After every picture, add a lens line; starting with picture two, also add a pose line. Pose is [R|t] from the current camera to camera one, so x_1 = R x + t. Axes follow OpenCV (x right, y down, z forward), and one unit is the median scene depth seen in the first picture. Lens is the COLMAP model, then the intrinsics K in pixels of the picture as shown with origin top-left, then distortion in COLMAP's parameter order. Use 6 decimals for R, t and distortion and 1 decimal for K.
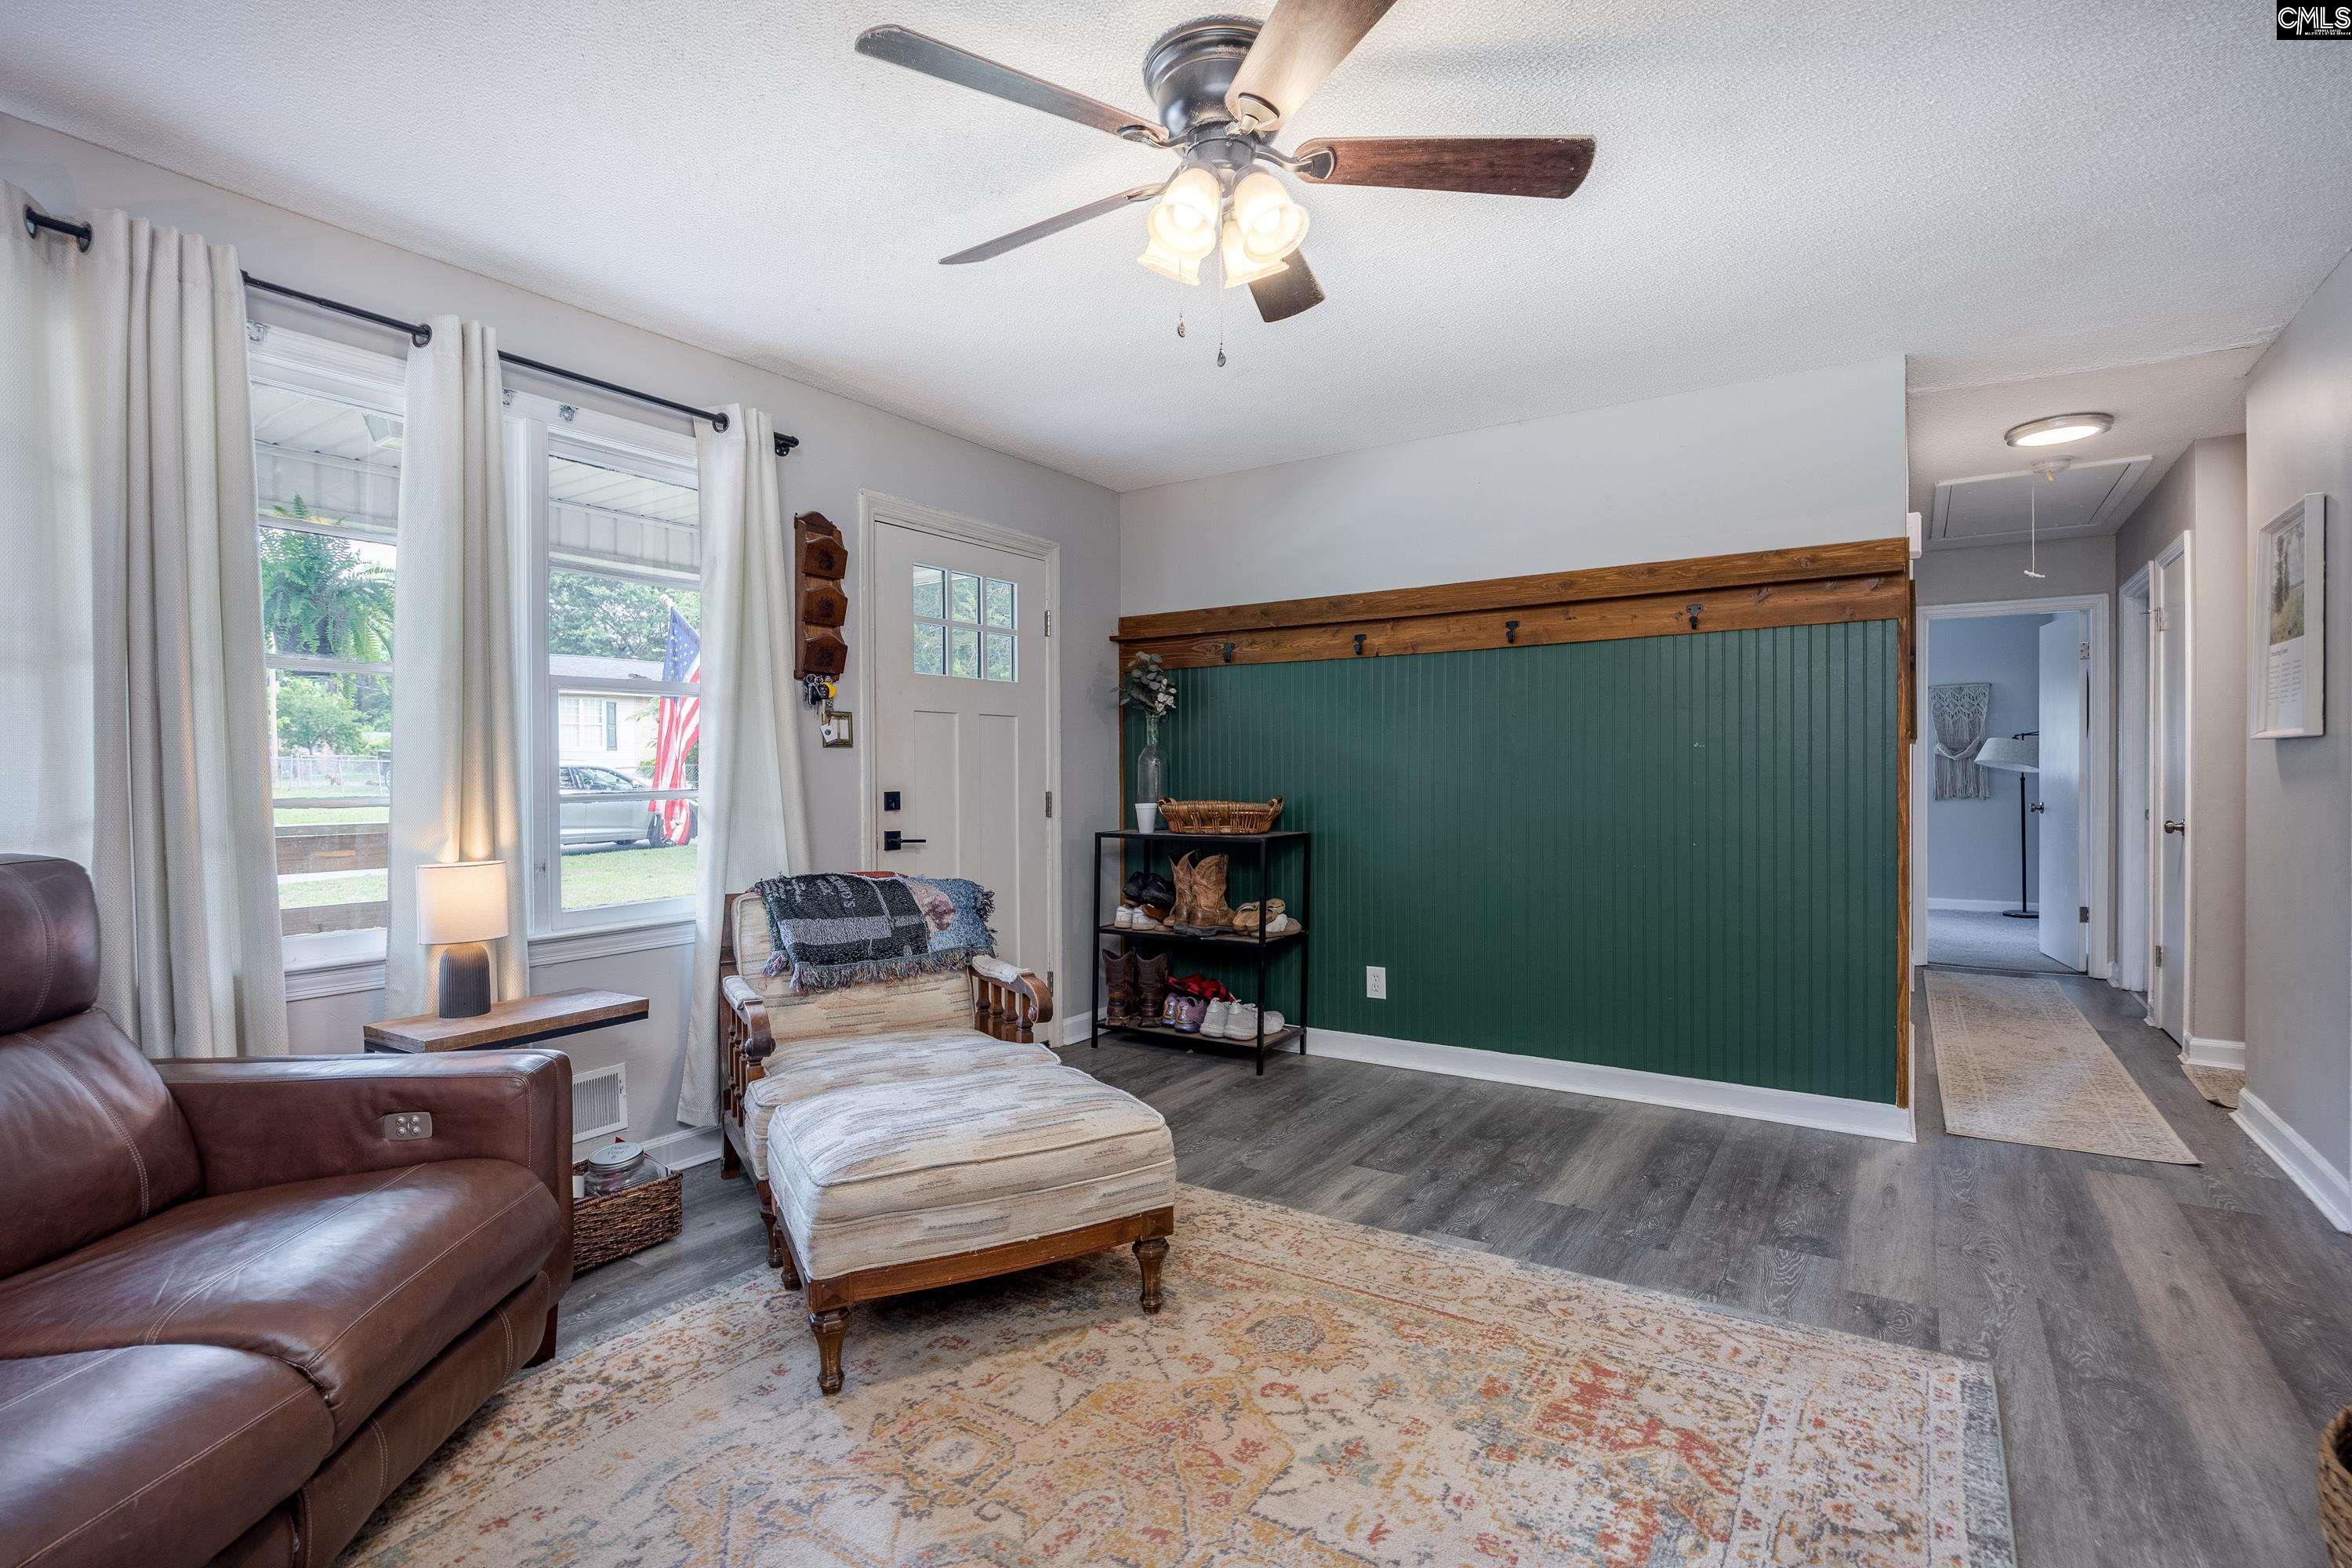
lens RADIAL K [[1128.6, 0, 1176.6], [0, 1128.6, 788.0], [0, 0, 1]] dist [0.000807, -0.000136]
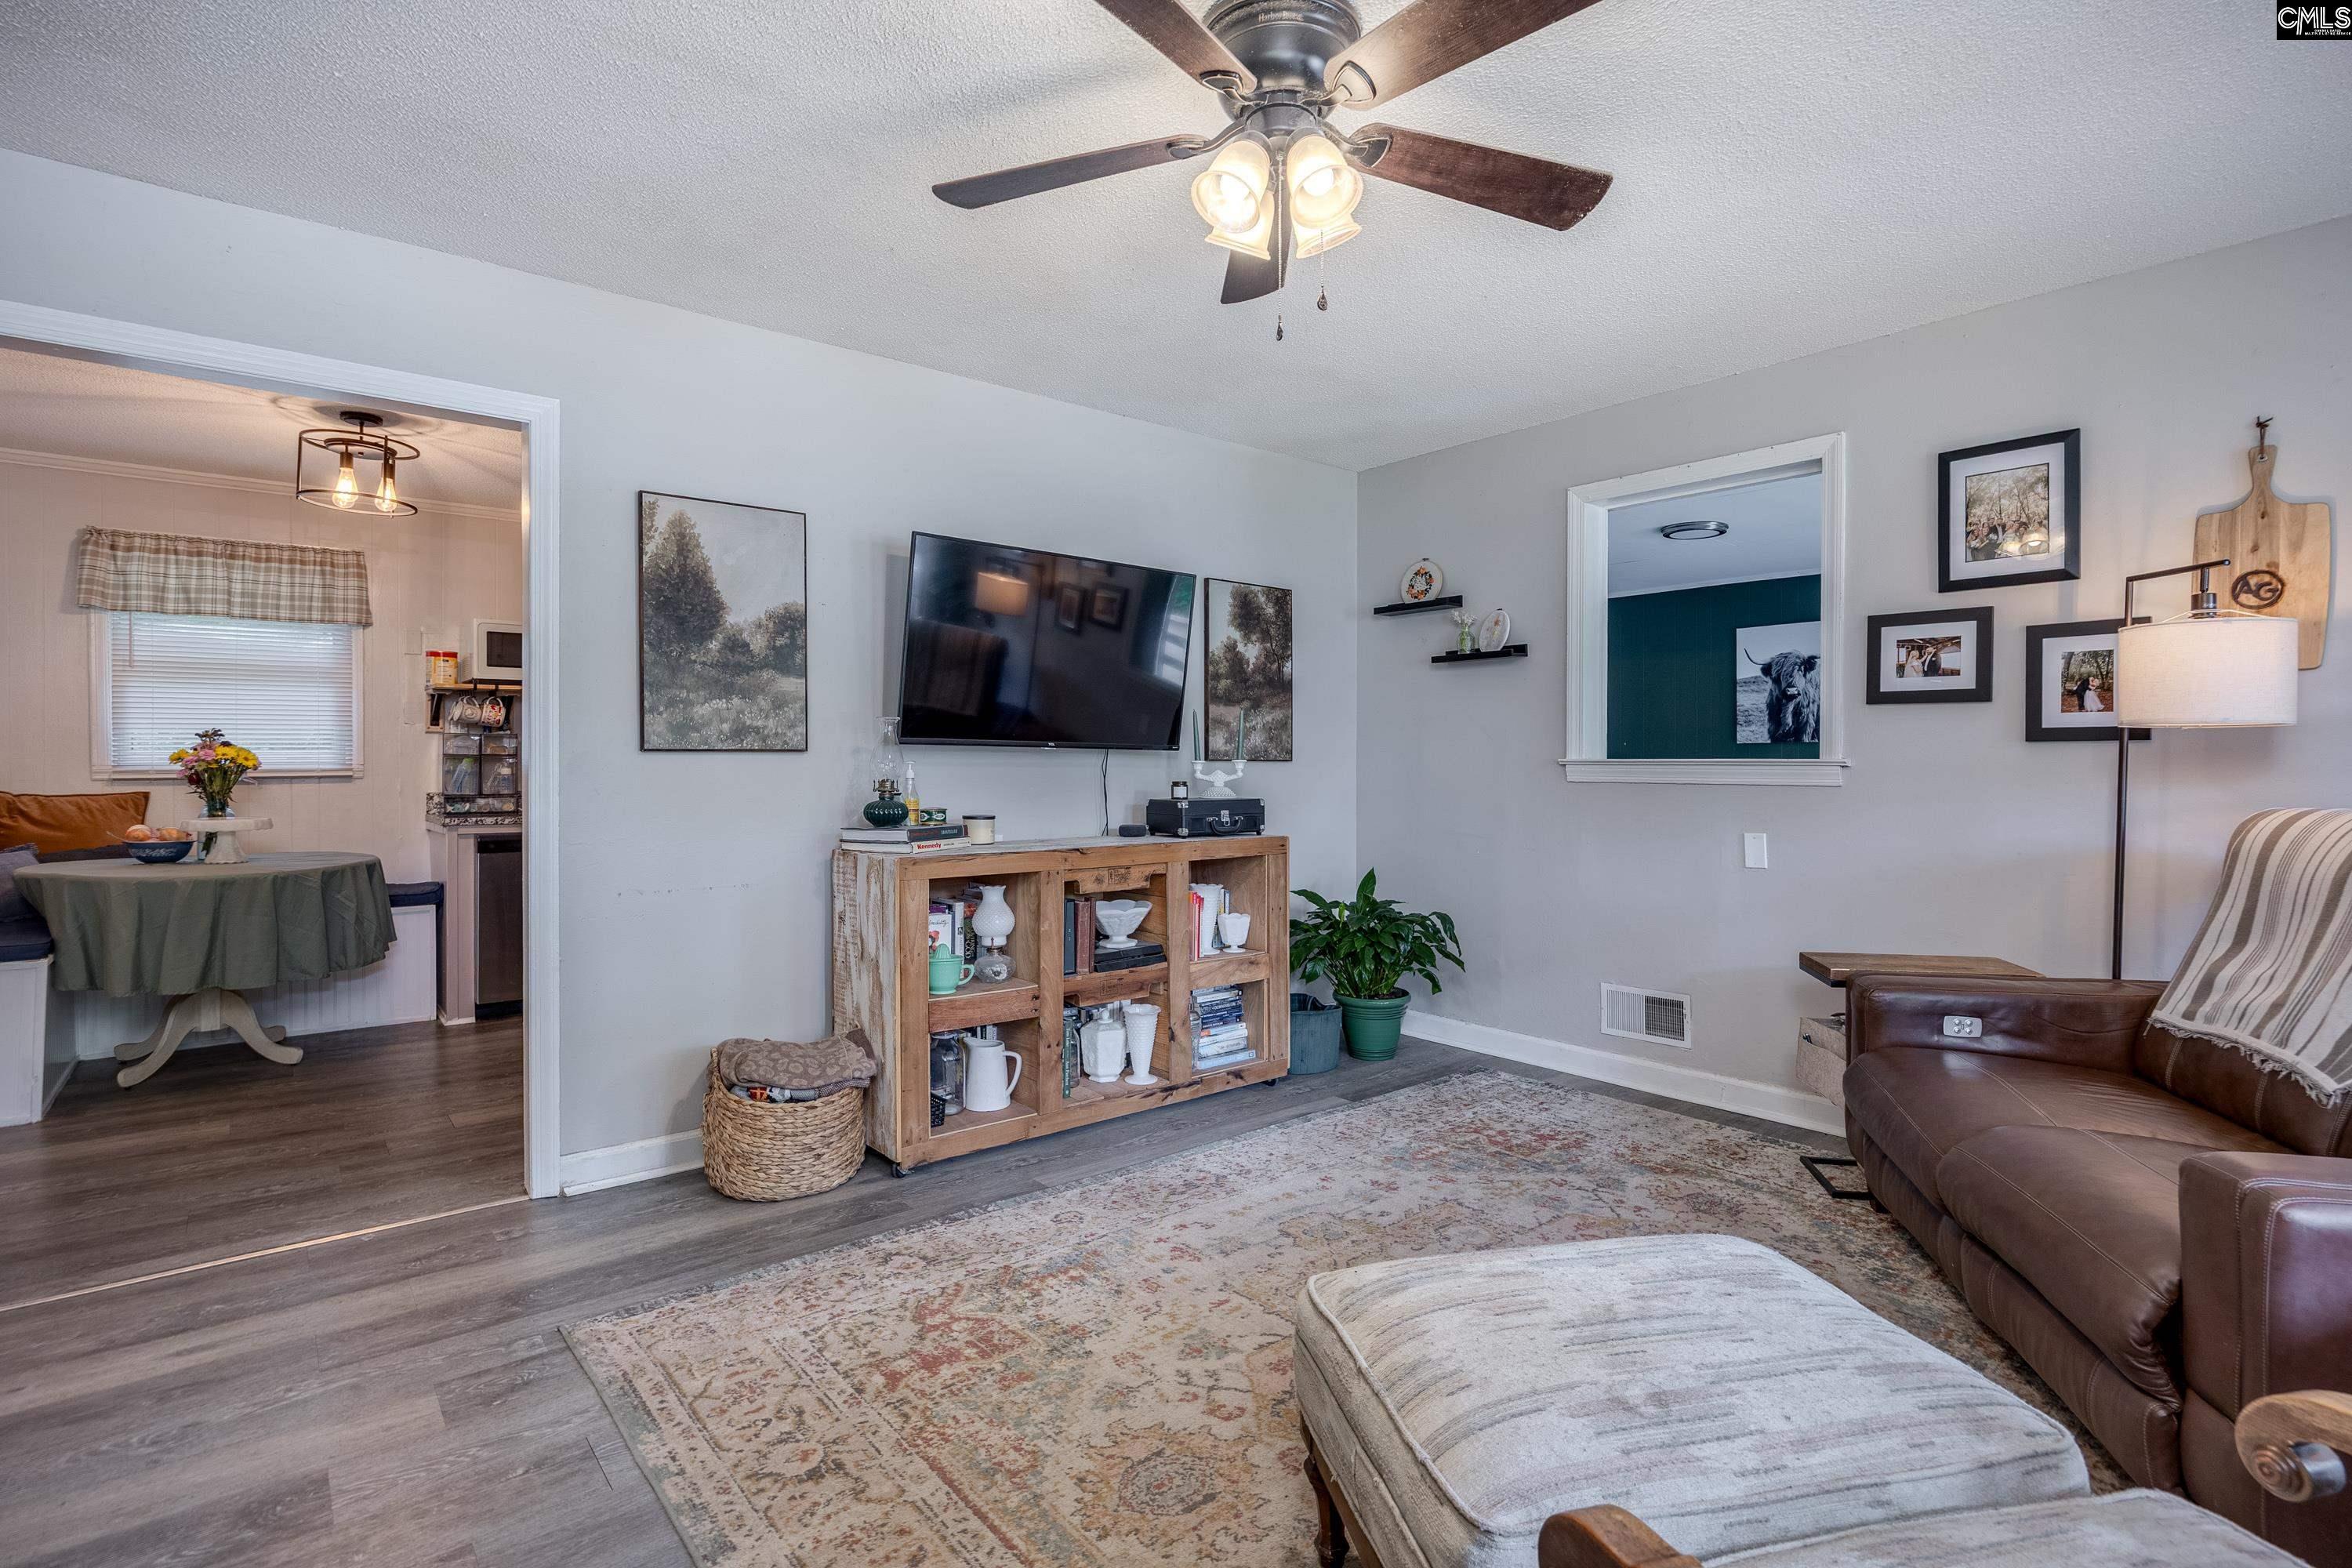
lens RADIAL K [[1128.6, 0, 1173.0], [0, 1128.6, 773.1], [0, 0, 1]] dist [0.000807, -0.000136]
pose [[-0.953088, 0.006363, 0.302628, -0.160257], [0.012733, 0.999737, 0.019081, -0.025123], [-0.302427, 0.022039, -0.952918, 1.909514]]
